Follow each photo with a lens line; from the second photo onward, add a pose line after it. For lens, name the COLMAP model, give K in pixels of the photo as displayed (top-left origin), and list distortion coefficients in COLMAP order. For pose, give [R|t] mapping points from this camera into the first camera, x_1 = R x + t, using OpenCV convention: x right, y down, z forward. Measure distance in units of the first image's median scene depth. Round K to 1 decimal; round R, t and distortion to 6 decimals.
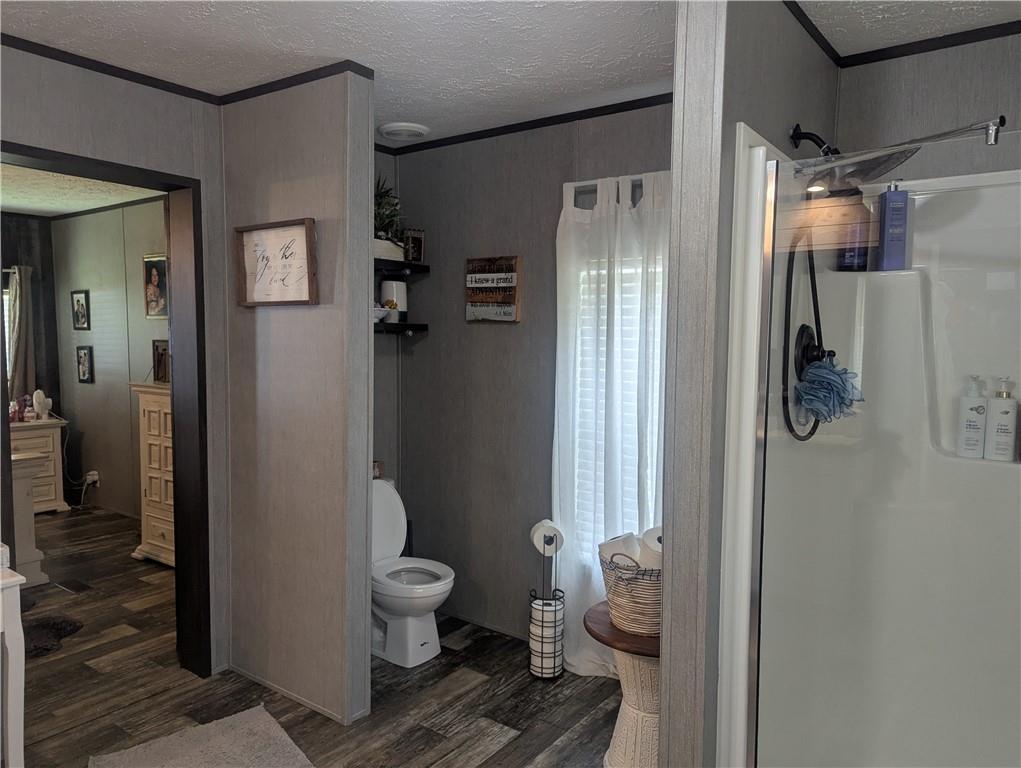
lens RADIAL K [[723.7, 0, 511.0], [0, 723.7, 386.3], [0, 0, 1]] dist [0.053876, -0.040283]
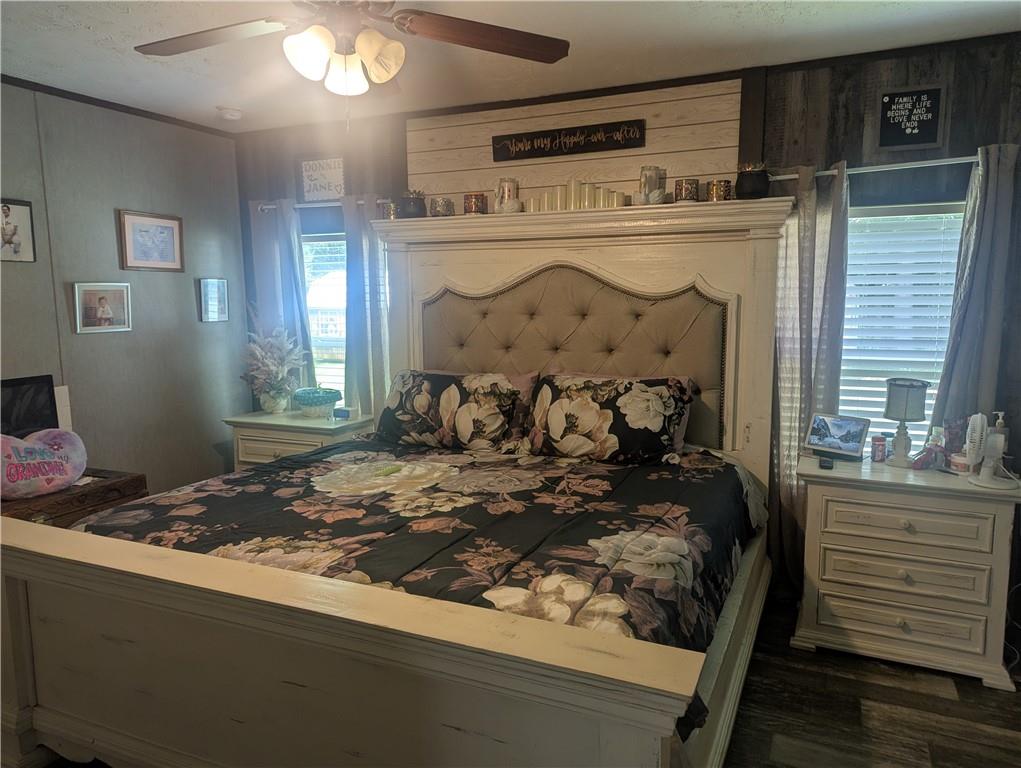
lens RADIAL K [[723.7, 0, 510.2], [0, 723.7, 386.2], [0, 0, 1]] dist [0.053876, -0.040283]
pose [[0.212146, 0.110594, -0.970960, -0.257076], [-0.065737, 0.992940, 0.098735, -0.037628], [0.975024, 0.042882, 0.217919, 0.605400]]
